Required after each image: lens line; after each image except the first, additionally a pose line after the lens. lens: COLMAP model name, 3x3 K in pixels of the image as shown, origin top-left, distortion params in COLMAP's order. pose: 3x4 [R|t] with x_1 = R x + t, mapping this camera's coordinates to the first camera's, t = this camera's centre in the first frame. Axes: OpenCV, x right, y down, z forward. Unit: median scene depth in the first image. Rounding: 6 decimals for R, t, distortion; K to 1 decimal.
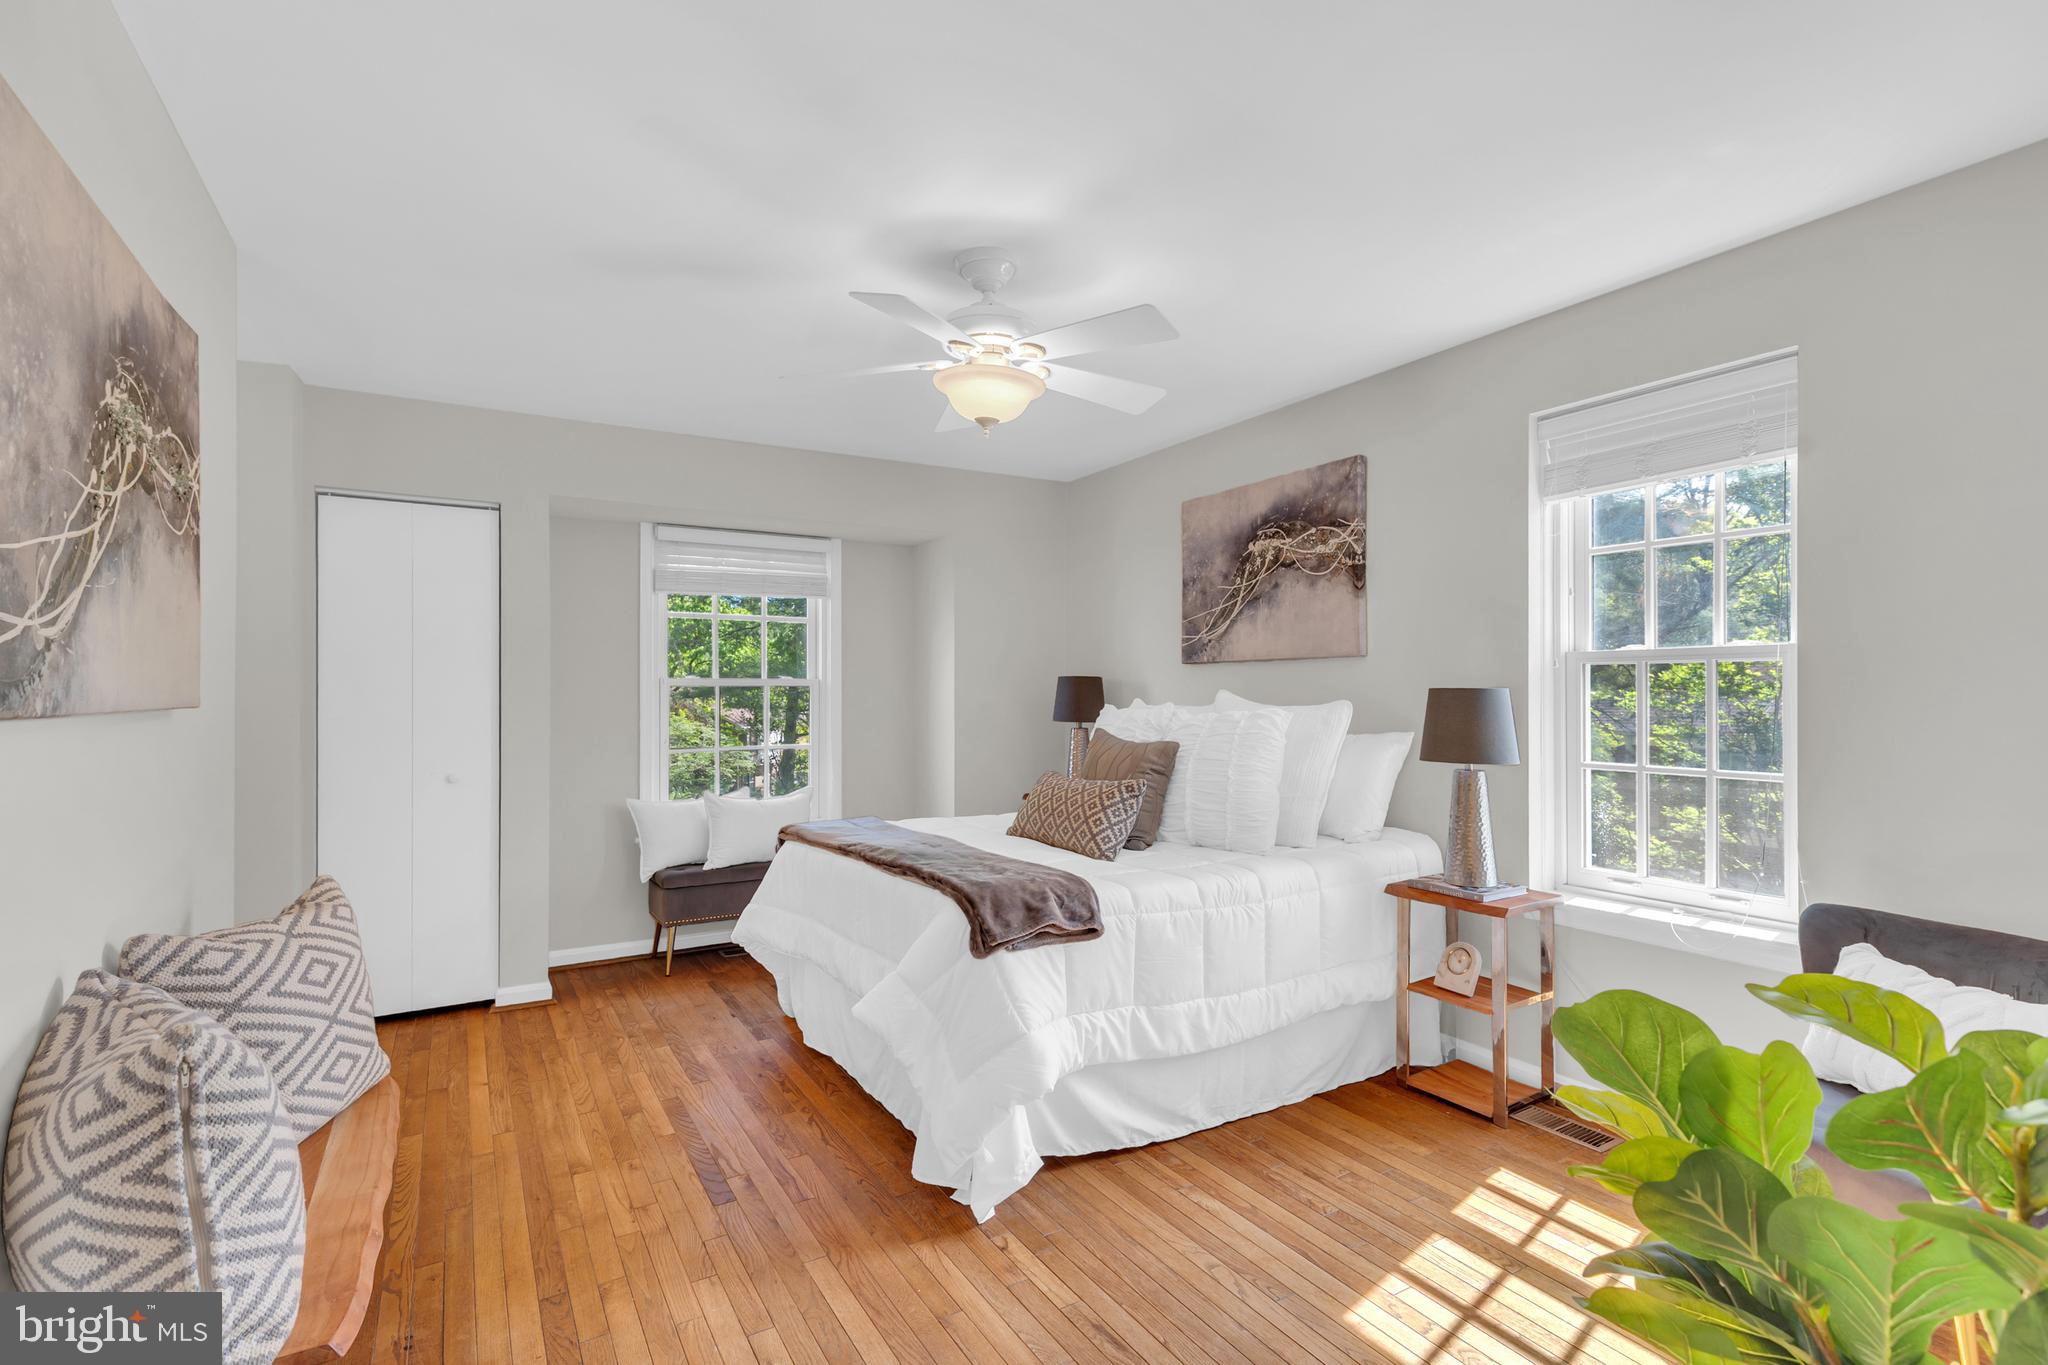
lens RADIAL K [[927.9, 0, 1022.6], [0, 927.9, 691.6], [0, 0, 1]] dist [0.001196, 0.000236]
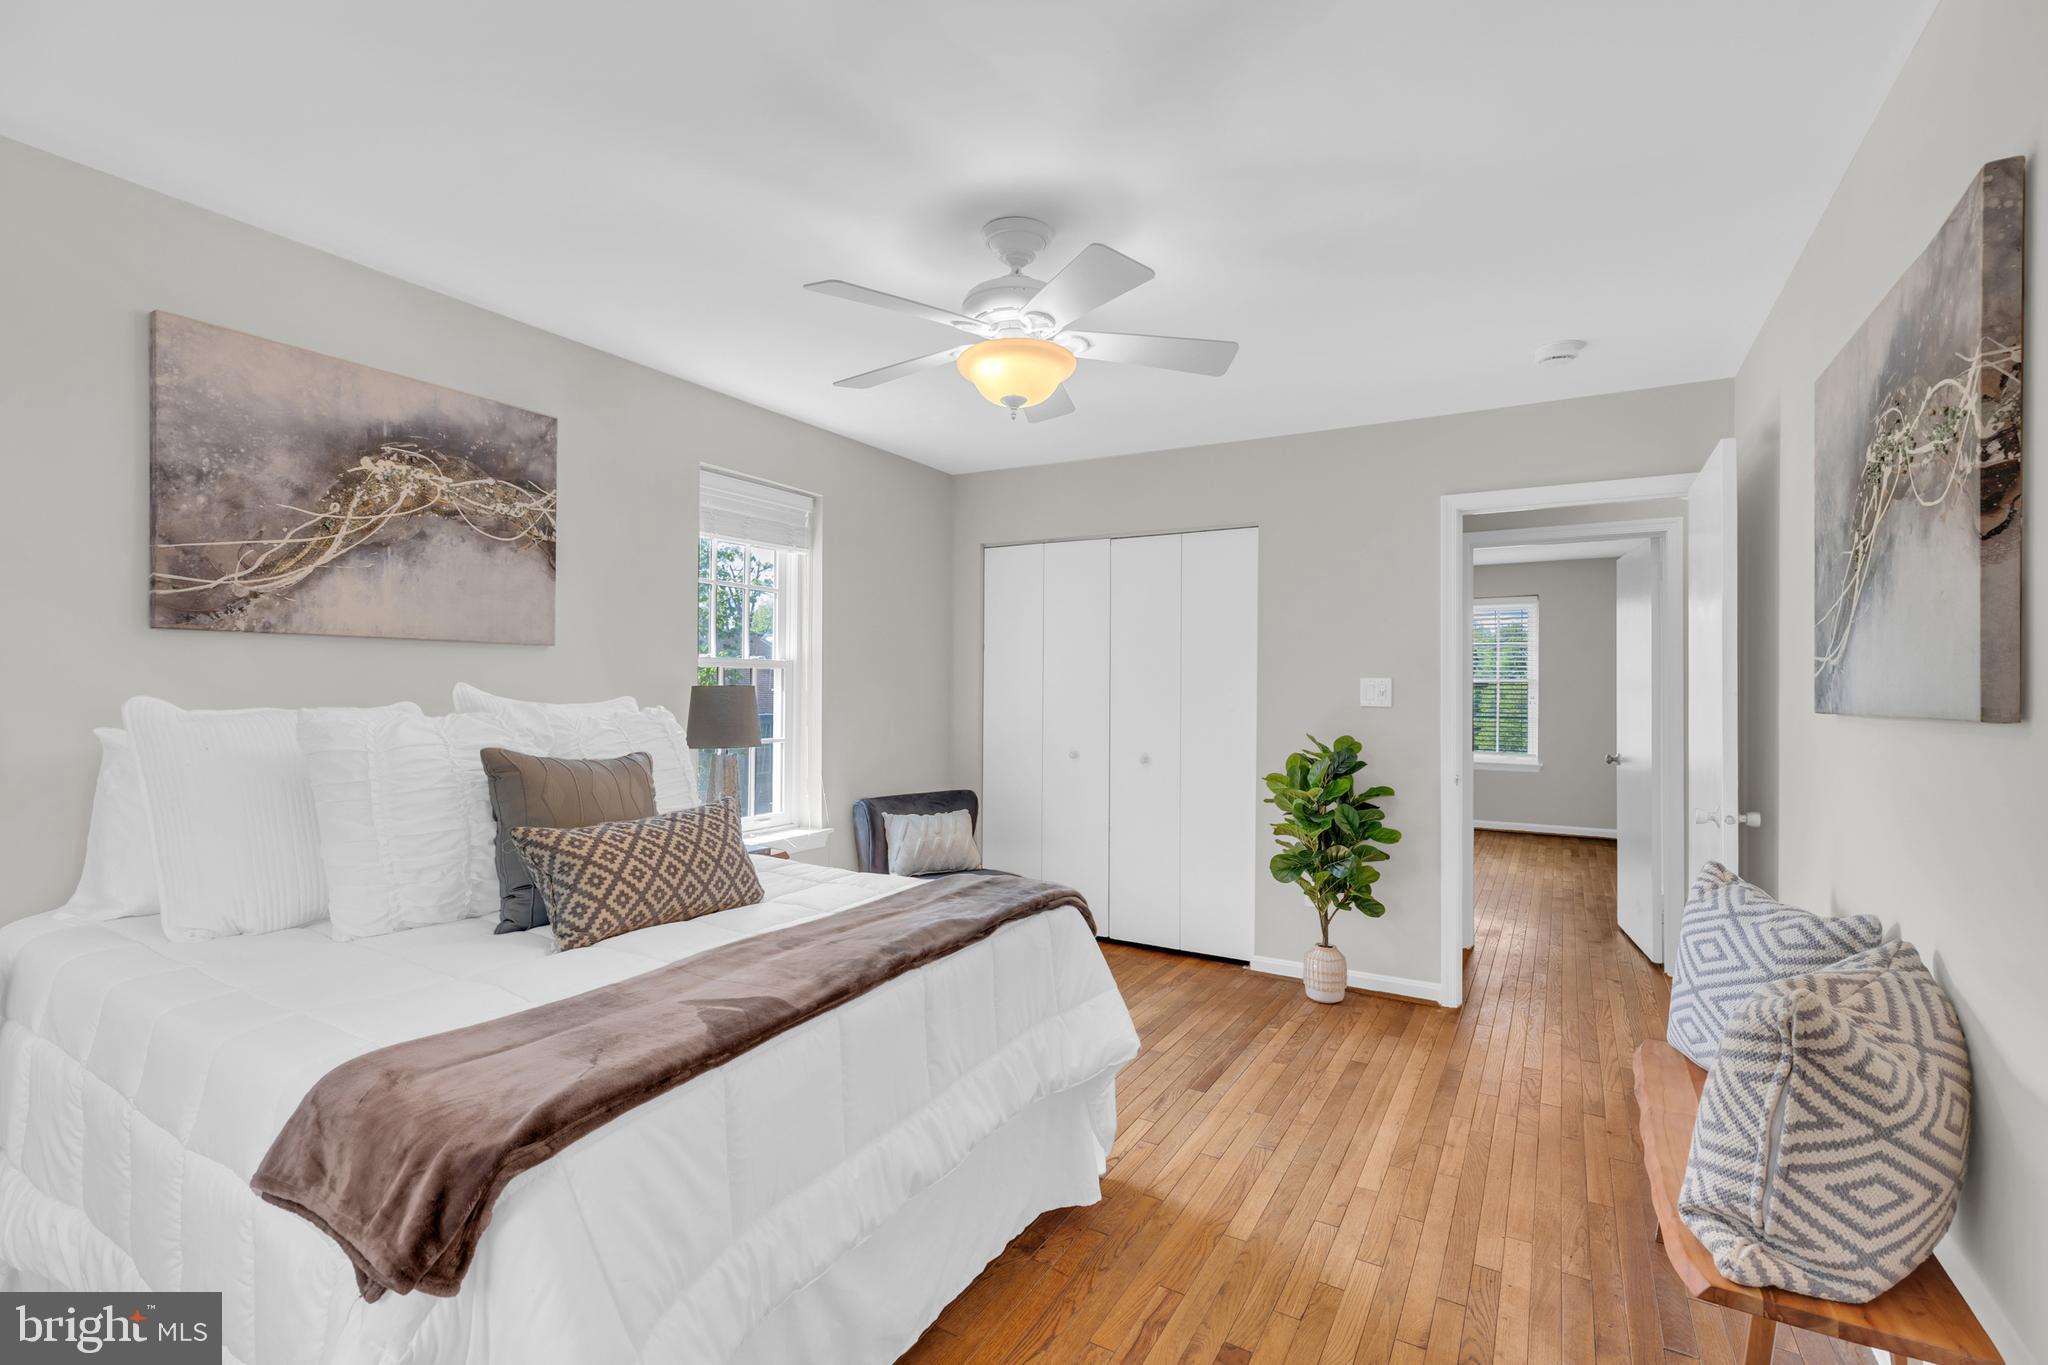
lens RADIAL K [[912.3, 0, 1014.0], [0, 912.3, 683.4], [0, 0, 1]] dist [0.001690, 0.000168]
pose [[-0.461775, 0.002855, 0.886993, -0.572671], [-0.009769, 0.999918, -0.008305, -0.000087], [-0.886943, -0.012500, -0.461709, 0.952259]]
